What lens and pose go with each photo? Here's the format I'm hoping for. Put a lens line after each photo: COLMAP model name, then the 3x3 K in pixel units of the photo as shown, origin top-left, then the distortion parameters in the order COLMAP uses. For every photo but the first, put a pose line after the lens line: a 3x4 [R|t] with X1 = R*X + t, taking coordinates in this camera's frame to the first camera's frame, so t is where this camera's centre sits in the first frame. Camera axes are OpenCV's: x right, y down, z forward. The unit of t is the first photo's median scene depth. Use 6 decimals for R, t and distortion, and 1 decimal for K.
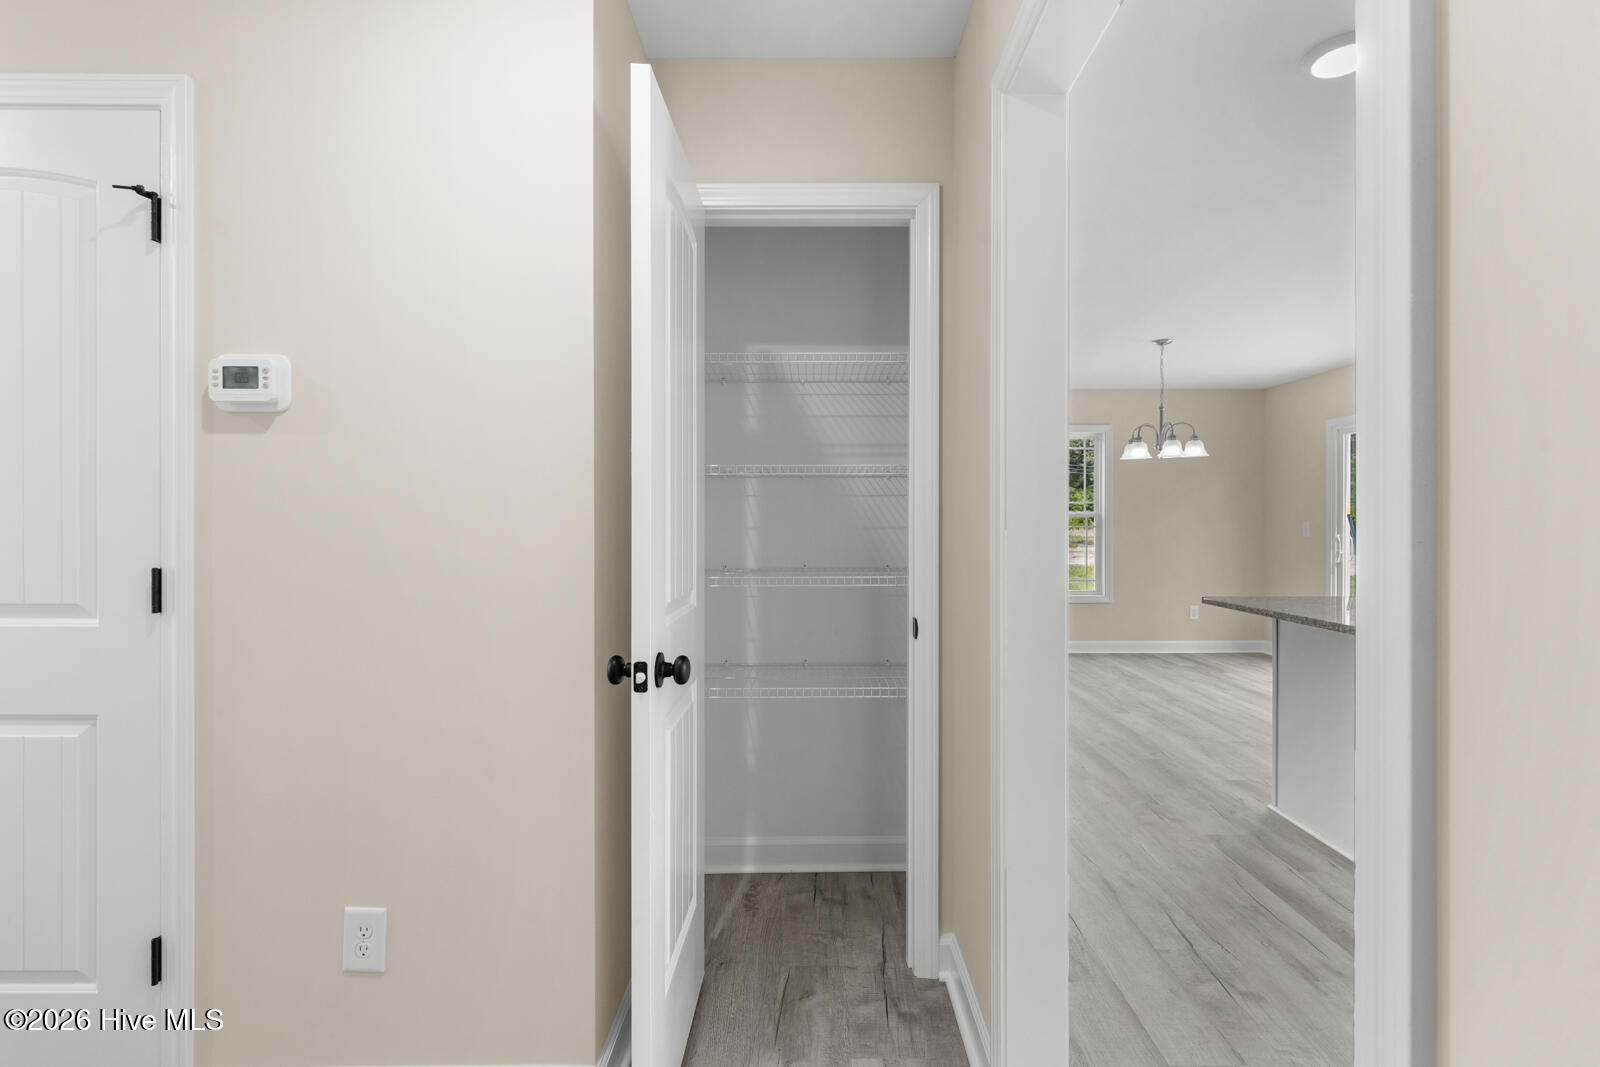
lens RADIAL K [[743.0, 0, 796.4], [0, 743.0, 528.0], [0, 0, 1]] dist [0.002968, 0.000348]
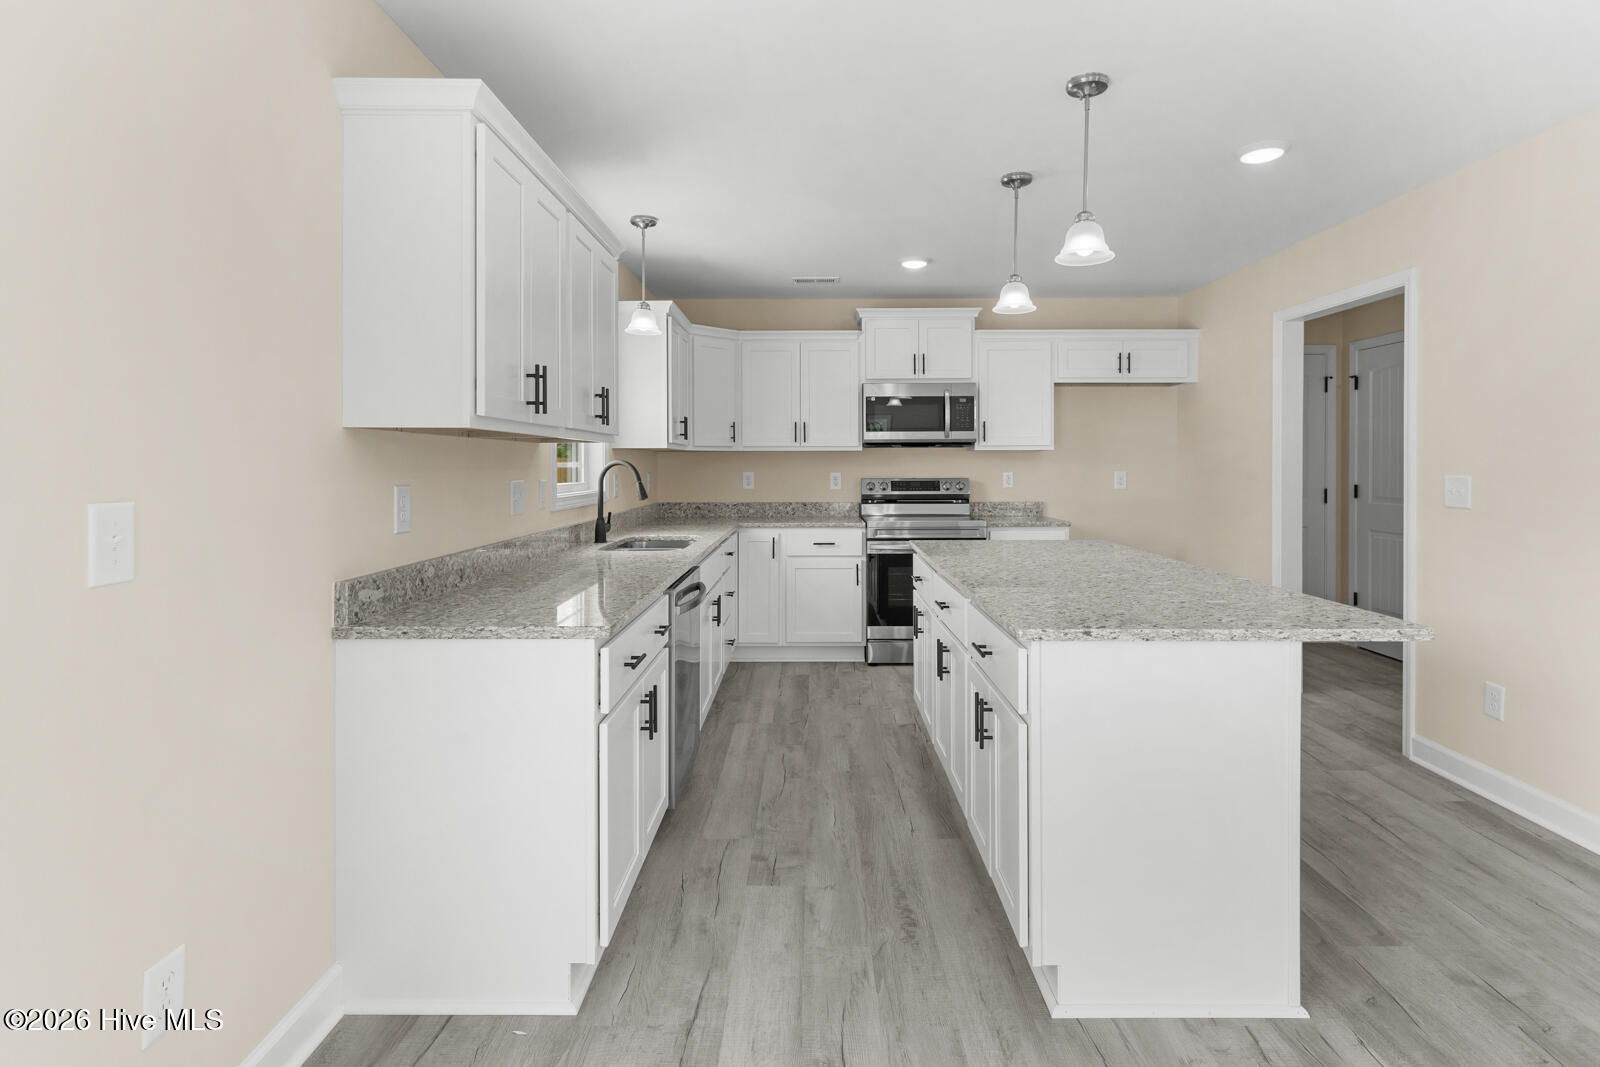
lens RADIAL K [[767.8, 0, 799.9], [0, 767.8, 466.6], [0, 0, 1]] dist [0.004497, 0.000317]
pose [[-0.999635, 0.005793, 0.026375, 1.072671], [0.005949, 0.999965, 0.005822, -0.035429], [-0.026340, 0.005977, -0.999635, 1.706673]]
